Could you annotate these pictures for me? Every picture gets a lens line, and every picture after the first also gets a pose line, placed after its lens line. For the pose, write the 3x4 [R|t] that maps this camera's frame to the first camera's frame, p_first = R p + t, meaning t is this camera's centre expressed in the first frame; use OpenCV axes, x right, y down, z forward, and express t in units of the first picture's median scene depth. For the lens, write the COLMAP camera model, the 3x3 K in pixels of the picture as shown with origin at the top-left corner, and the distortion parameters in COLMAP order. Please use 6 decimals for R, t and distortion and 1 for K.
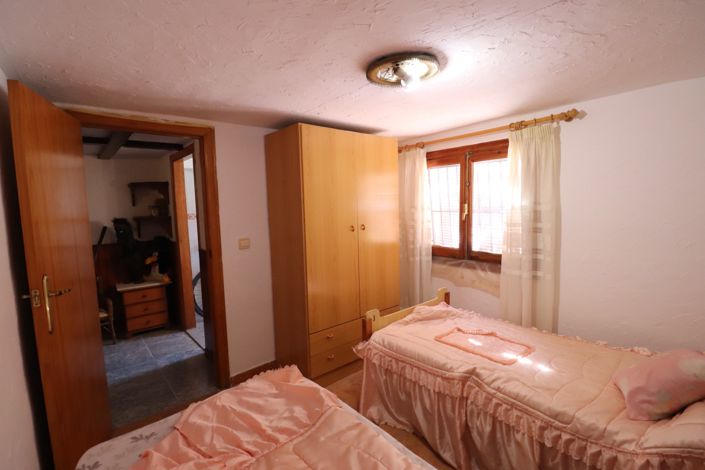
lens RADIAL K [[326.8, 0, 352.6], [0, 326.8, 235.8], [0, 0, 1]] dist [-0.011309, -0.003457]
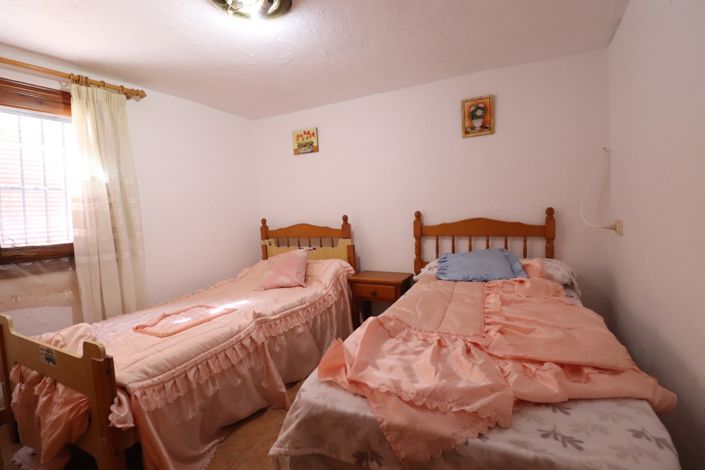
lens RADIAL K [[326.8, 0, 352.7], [0, 326.8, 235.2], [0, 0, 1]] dist [-0.011309, -0.003457]
pose [[-0.380956, -0.026972, 0.924200, -0.587513], [0.155490, 0.983469, 0.092795, 0.089175], [-0.911425, 0.179055, -0.370465, 0.849388]]
